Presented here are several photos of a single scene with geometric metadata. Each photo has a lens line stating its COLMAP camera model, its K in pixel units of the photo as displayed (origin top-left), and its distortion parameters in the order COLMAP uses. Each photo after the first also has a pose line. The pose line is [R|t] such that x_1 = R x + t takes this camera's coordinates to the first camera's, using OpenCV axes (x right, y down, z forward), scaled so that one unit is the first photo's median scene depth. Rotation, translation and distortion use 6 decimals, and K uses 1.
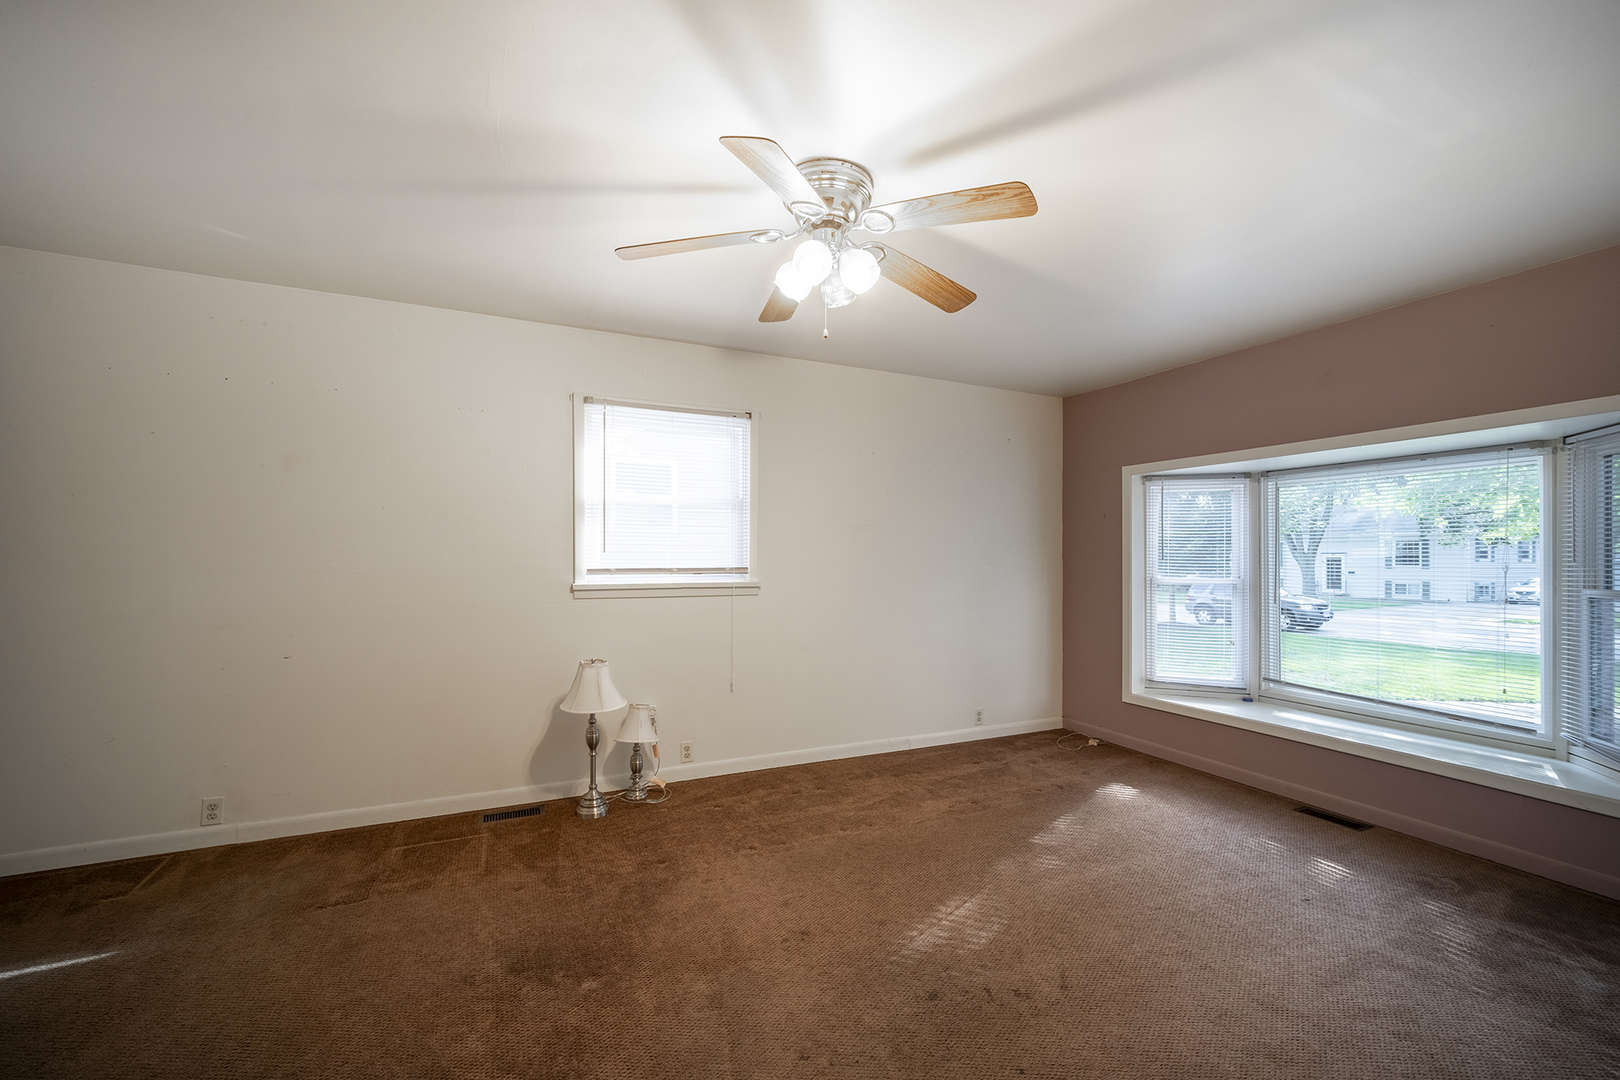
lens RADIAL K [[664.2, 0, 803.9], [0, 664.2, 556.6], [0, 0, 1]] dist [0.000867, 0.000019]
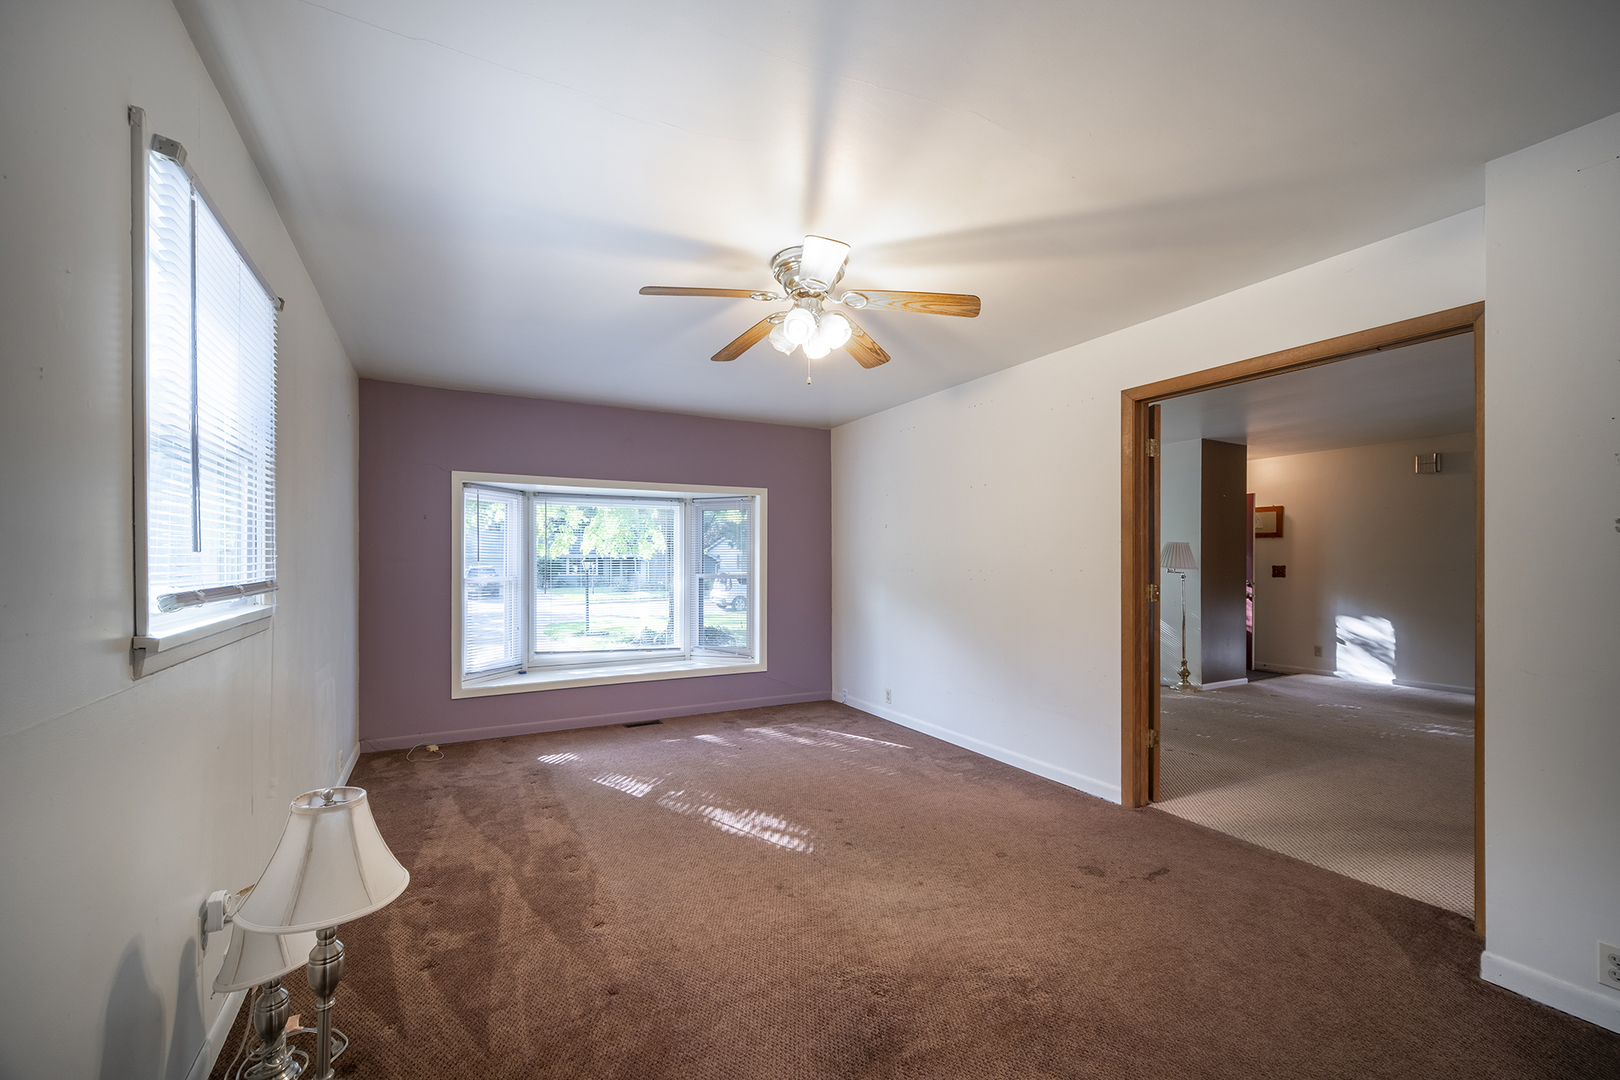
lens RADIAL K [[664.2, 0, 803.9], [0, 664.2, 556.6], [0, 0, 1]] dist [0.000867, 0.000019]
pose [[-0.067084, 0.000409, 0.997747, -0.667824], [-0.000472, 1.000000, -0.000442, -0.002769], [-0.997747, -0.000501, -0.067084, 0.602690]]
